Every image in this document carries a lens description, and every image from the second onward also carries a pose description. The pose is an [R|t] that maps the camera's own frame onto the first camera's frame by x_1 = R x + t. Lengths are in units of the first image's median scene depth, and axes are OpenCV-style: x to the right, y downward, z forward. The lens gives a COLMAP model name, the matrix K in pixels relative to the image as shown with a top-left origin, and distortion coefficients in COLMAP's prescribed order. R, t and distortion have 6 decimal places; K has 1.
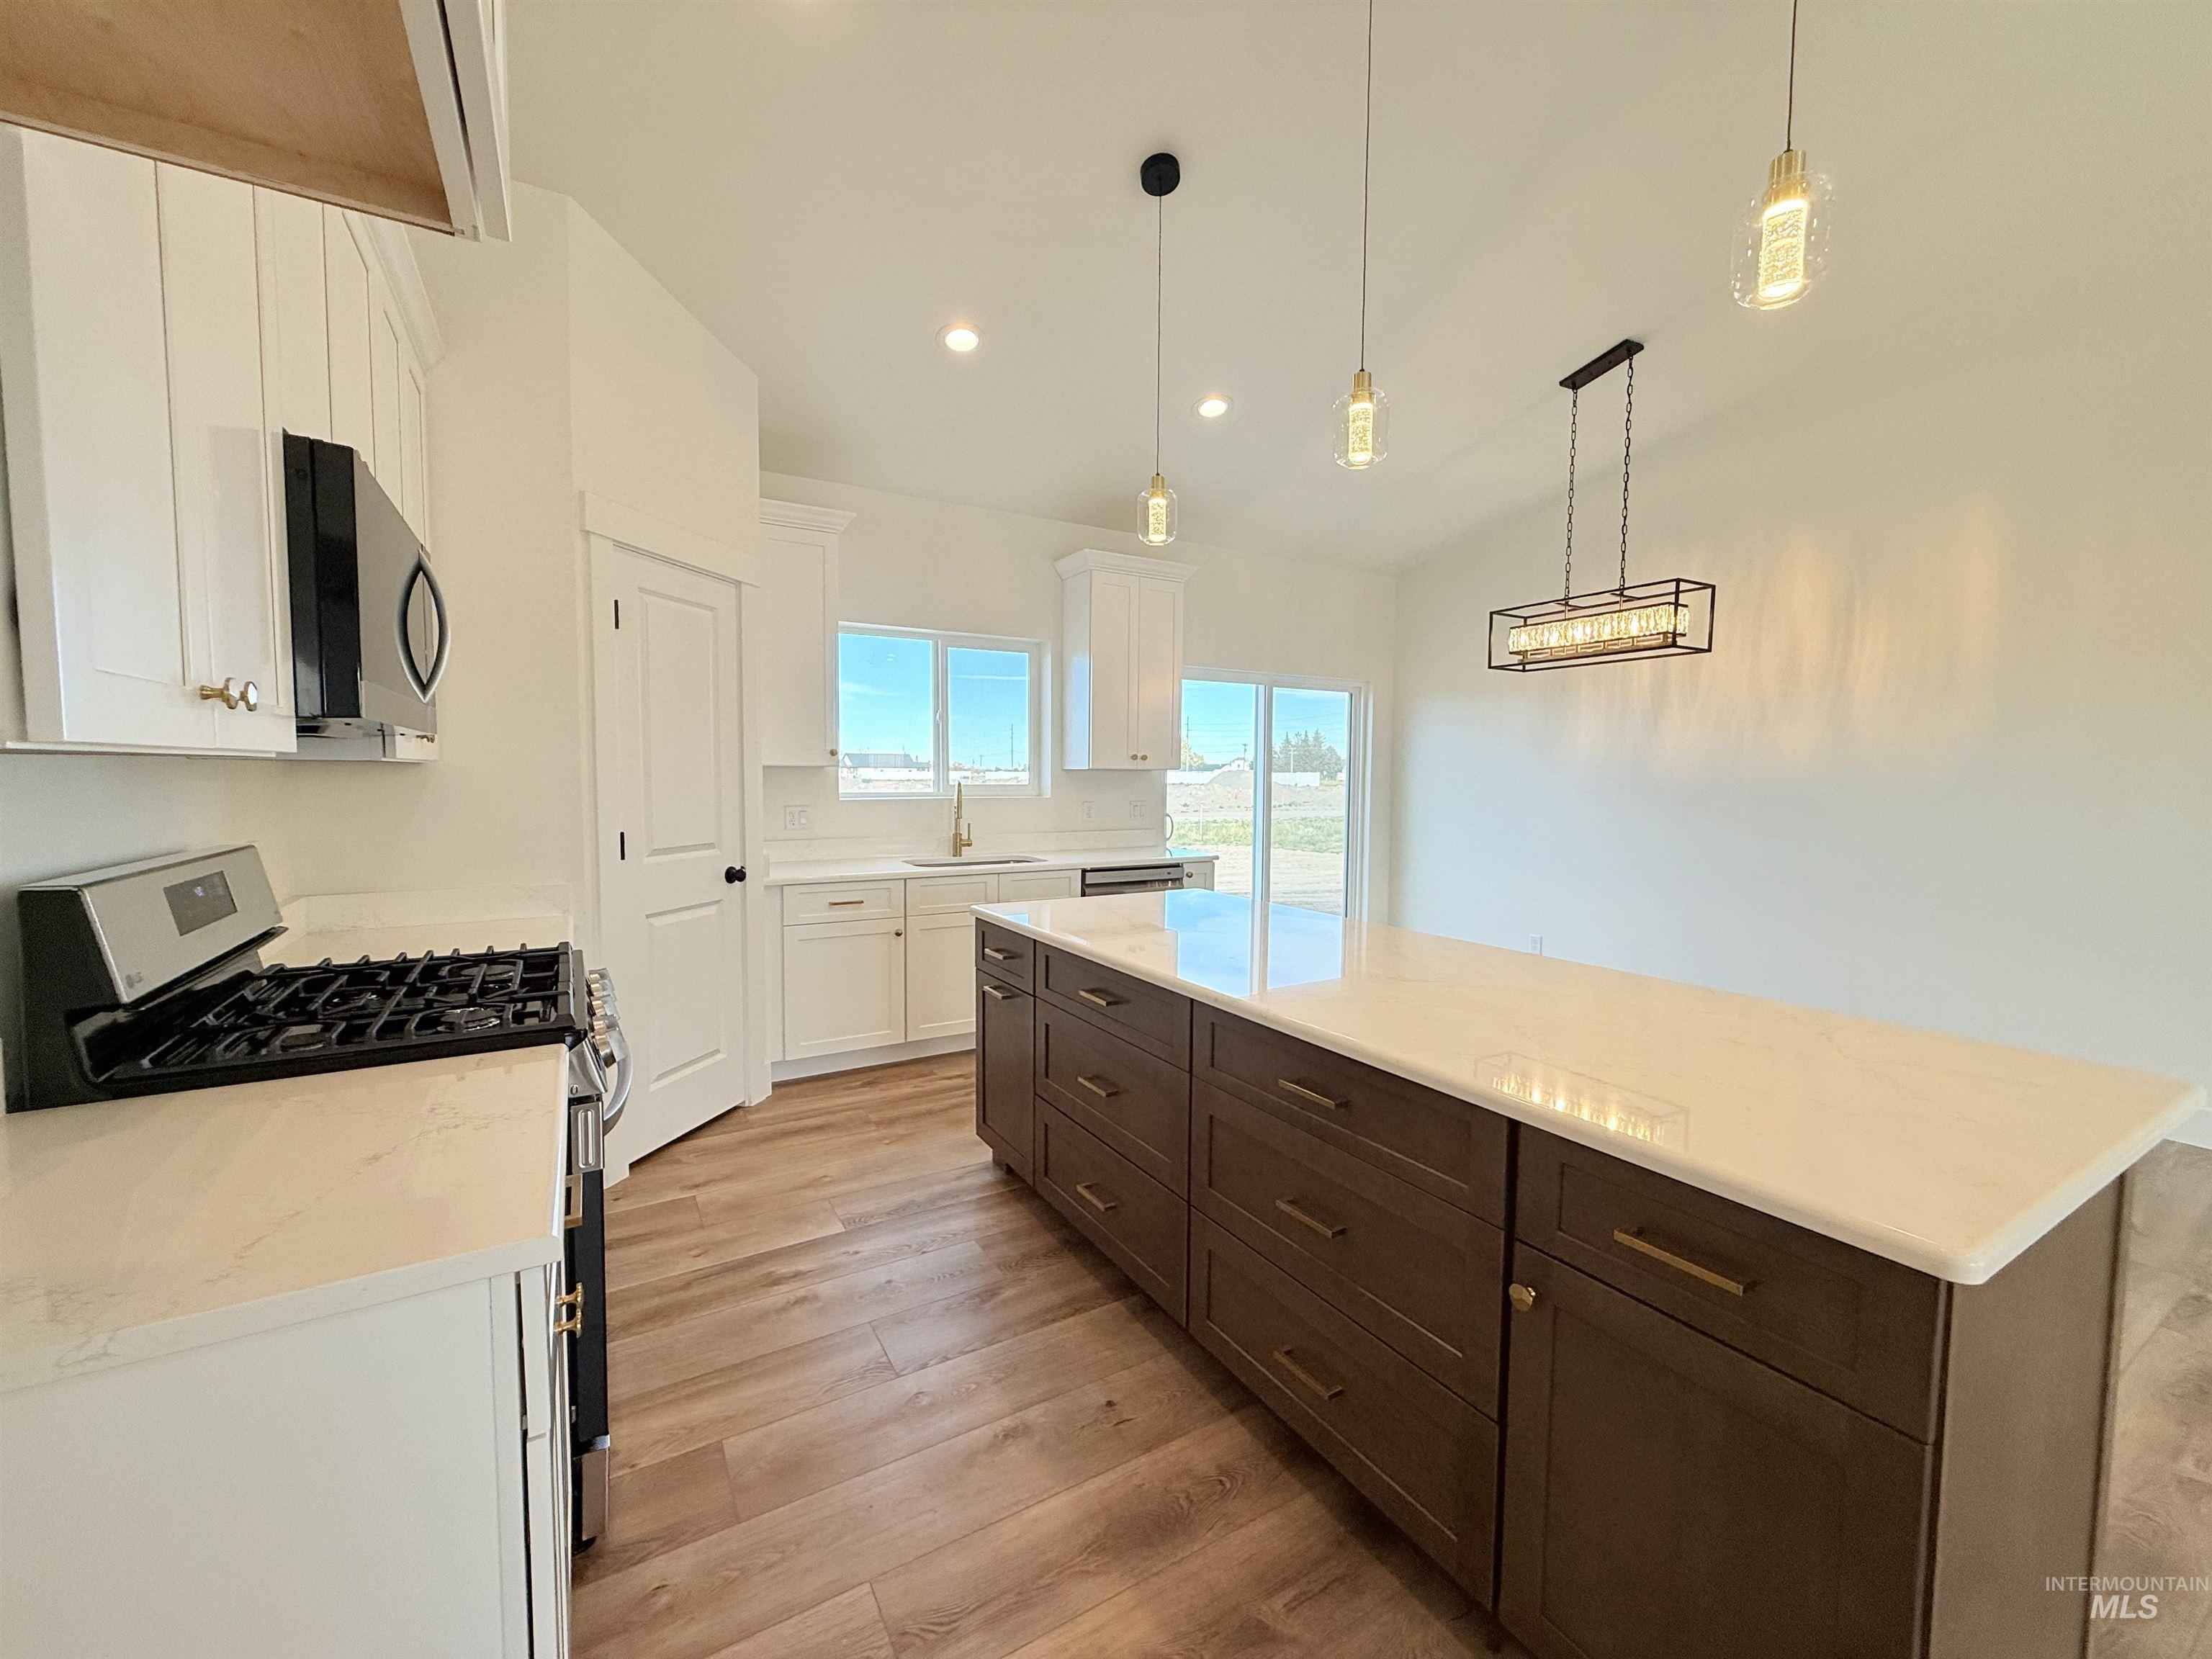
lens RADIAL K [[881.3, 0, 1106.0], [0, 881.3, 829.5], [0, 0, 1]] dist [0.003432, 0.000130]
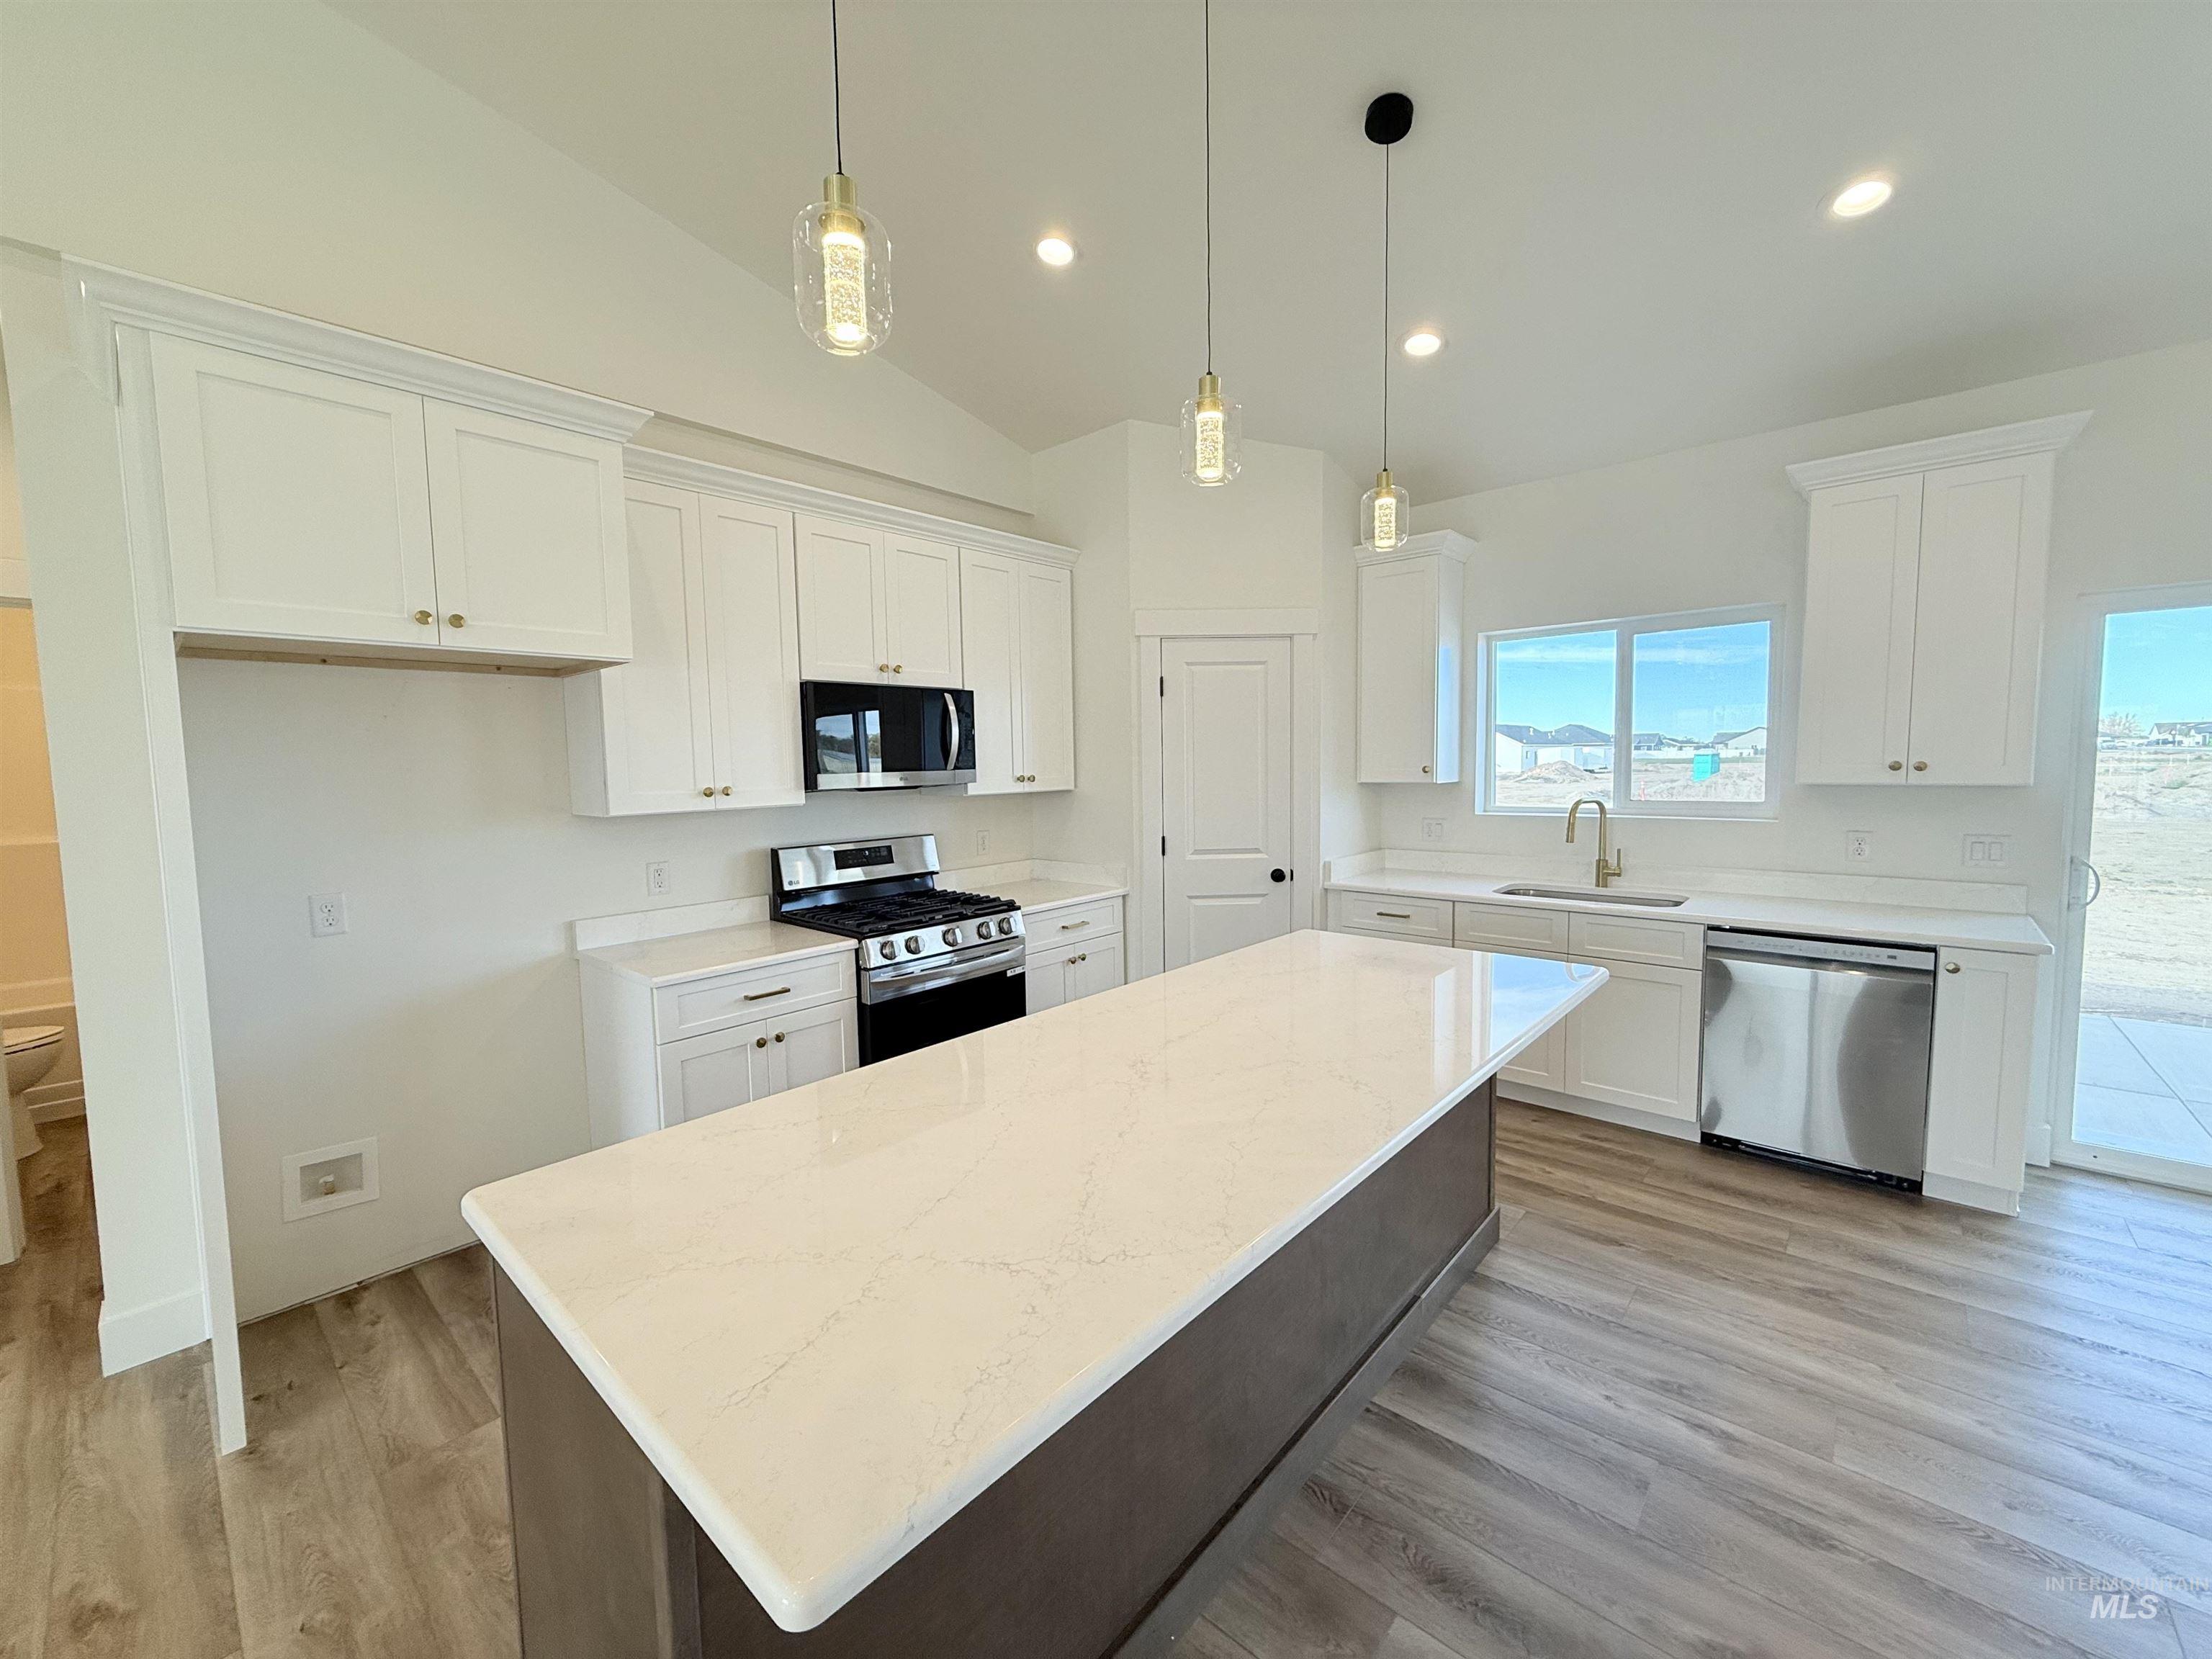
lens RADIAL K [[876.9, 0, 1098.9], [0, 876.9, 826.6], [0, 0, 1]] dist [0.000109, -0.000572]
pose [[0.294719, 0.060317, -0.953678, 0.563527], [-0.039732, 0.997916, 0.050836, -0.058260], [0.954758, 0.022909, 0.296502, 0.334791]]
